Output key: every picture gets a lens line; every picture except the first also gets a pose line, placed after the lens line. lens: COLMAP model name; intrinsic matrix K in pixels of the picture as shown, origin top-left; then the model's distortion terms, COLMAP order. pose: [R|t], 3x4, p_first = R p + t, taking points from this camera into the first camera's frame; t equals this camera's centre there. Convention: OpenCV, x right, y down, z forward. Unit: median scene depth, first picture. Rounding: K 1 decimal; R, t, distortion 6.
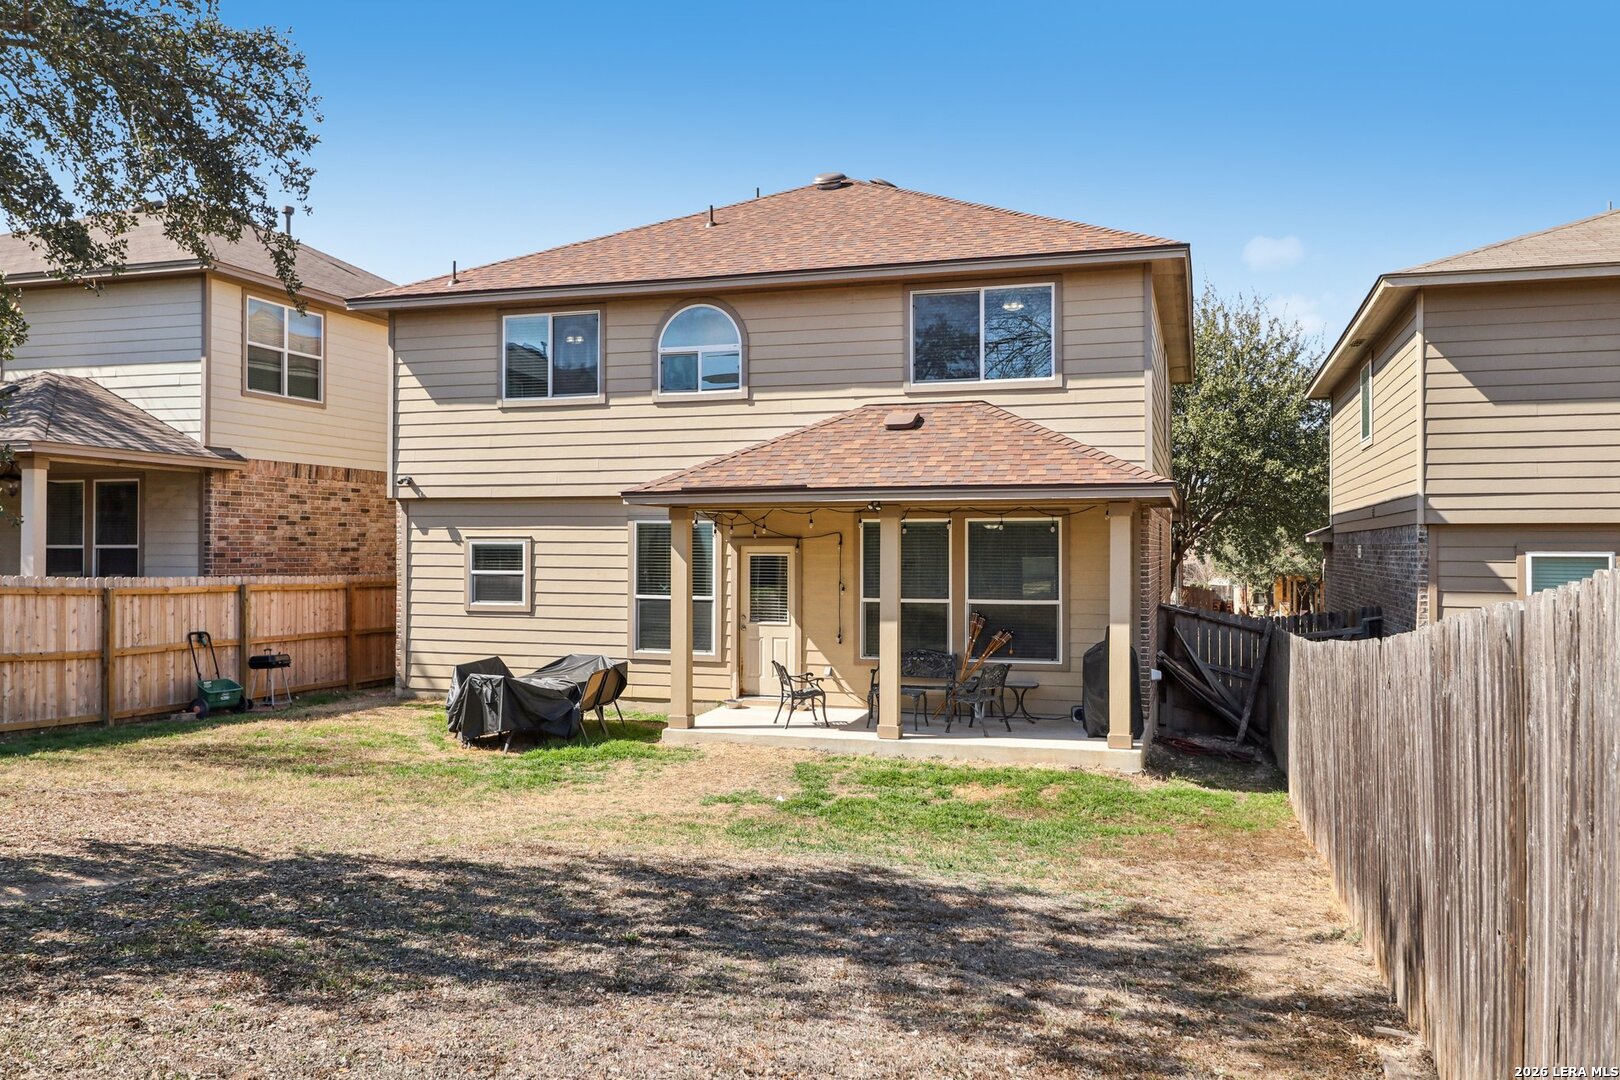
lens RADIAL K [[1263.8, 0, 816.1], [0, 1263.8, 535.1], [0, 0, 1]] dist [-0.015508, 0.032748]
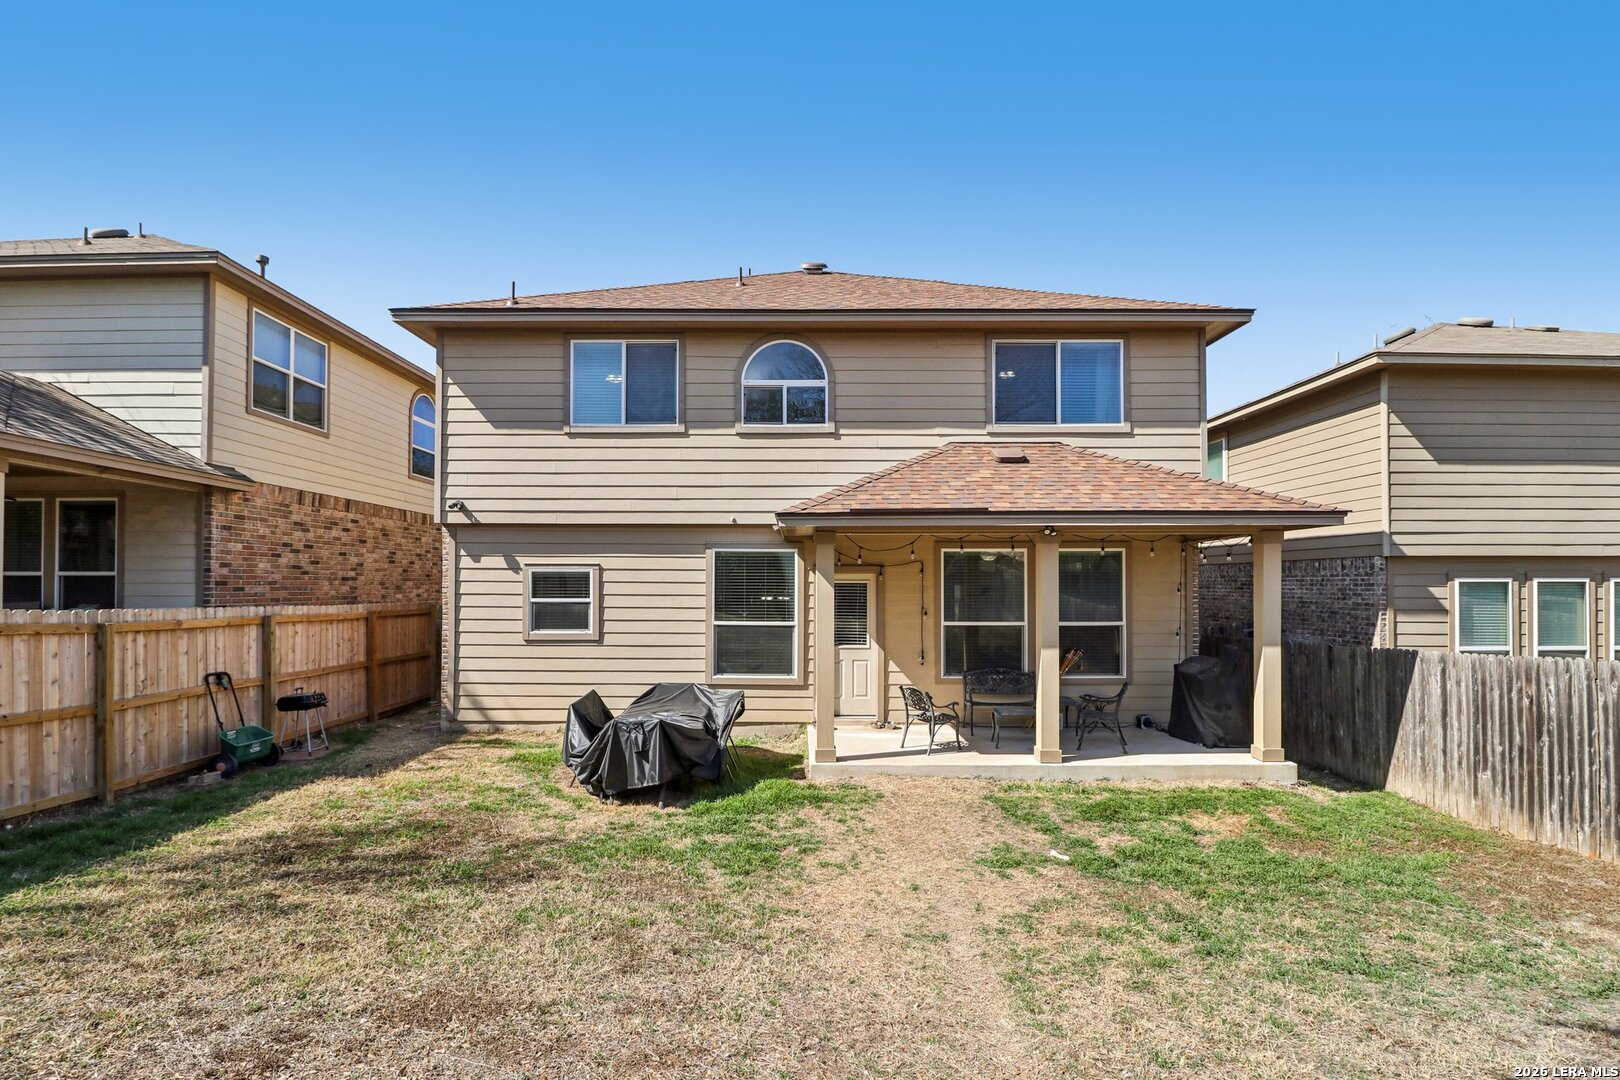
lens RADIAL K [[773.9, 0, 799.1], [0, 773.9, 571.1], [0, 0, 1]] dist [-0.010733, -0.004210]
pose [[0.957352, 0.003842, 0.288899, -0.264022], [-0.002480, 0.999984, -0.005079, 0.009997], [-0.288914, 0.004146, 0.957346, 0.390823]]
